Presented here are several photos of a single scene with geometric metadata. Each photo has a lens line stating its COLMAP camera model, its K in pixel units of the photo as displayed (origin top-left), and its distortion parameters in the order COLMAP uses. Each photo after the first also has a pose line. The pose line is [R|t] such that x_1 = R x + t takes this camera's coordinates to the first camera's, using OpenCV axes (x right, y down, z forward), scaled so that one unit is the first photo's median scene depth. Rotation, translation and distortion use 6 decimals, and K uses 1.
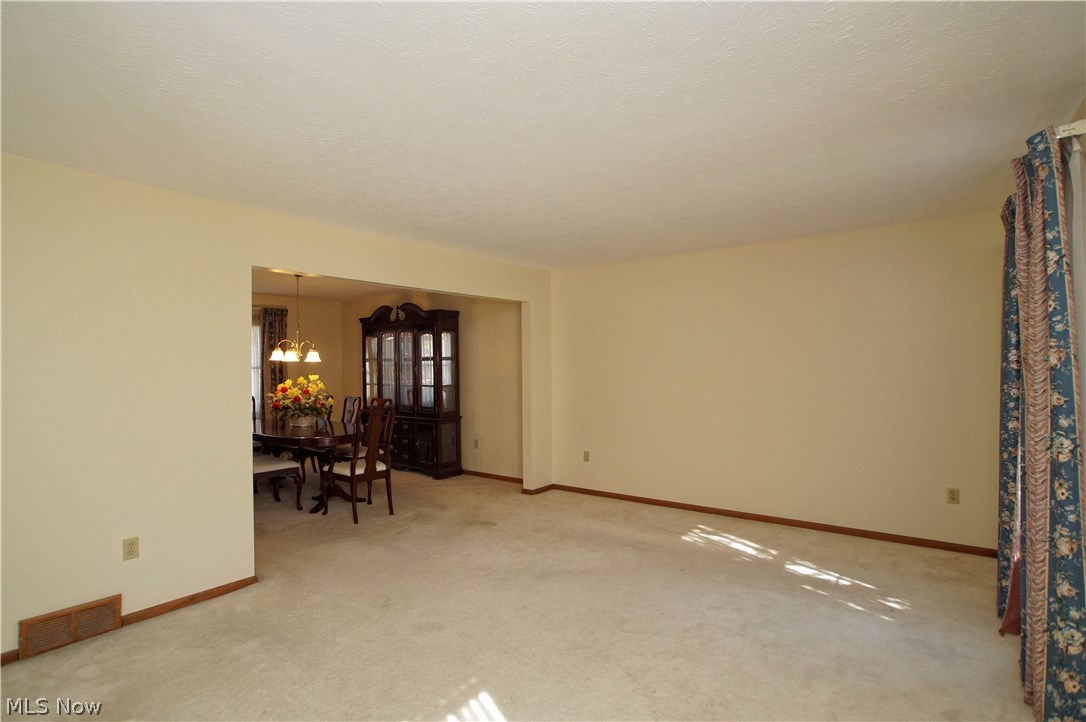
lens RADIAL K [[521.5, 0, 543.0], [0, 521.5, 361.0], [0, 0, 1]] dist [-0.057374, 0.024976]
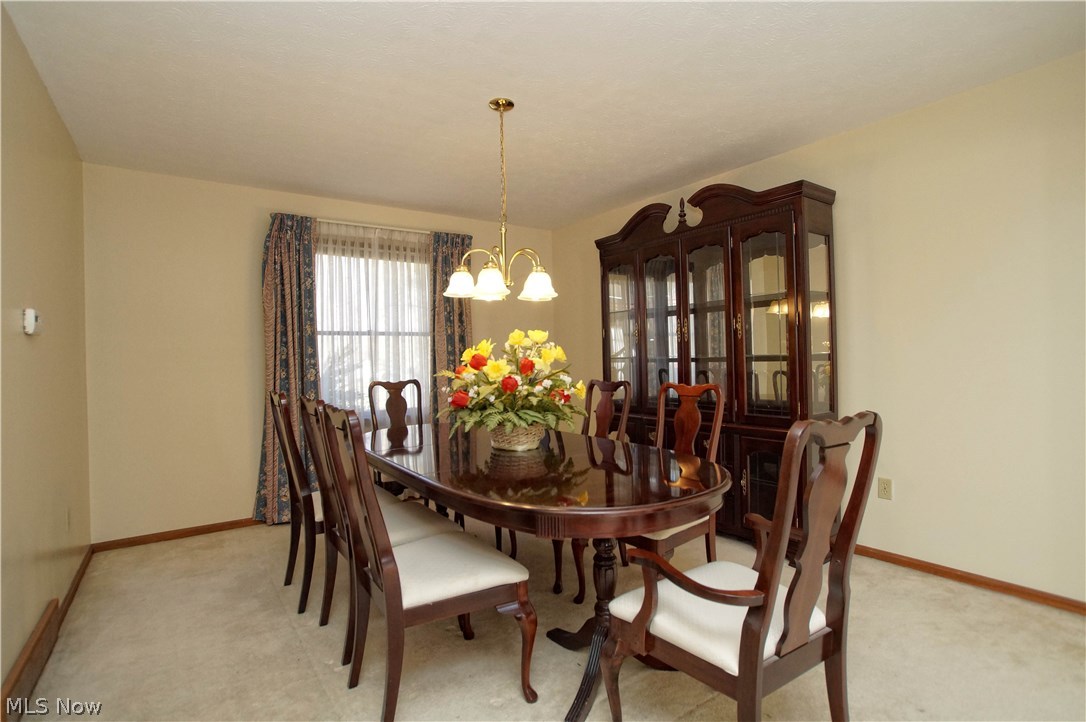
lens RADIAL K [[521.5, 0, 543.0], [0, 521.5, 361.0], [0, 0, 1]] dist [-0.057374, 0.024976]
pose [[0.954967, -0.008990, -0.296577, -0.318795], [0.011706, 0.999904, 0.007385, 0.051279], [0.296483, -0.010524, 0.954980, 0.596892]]
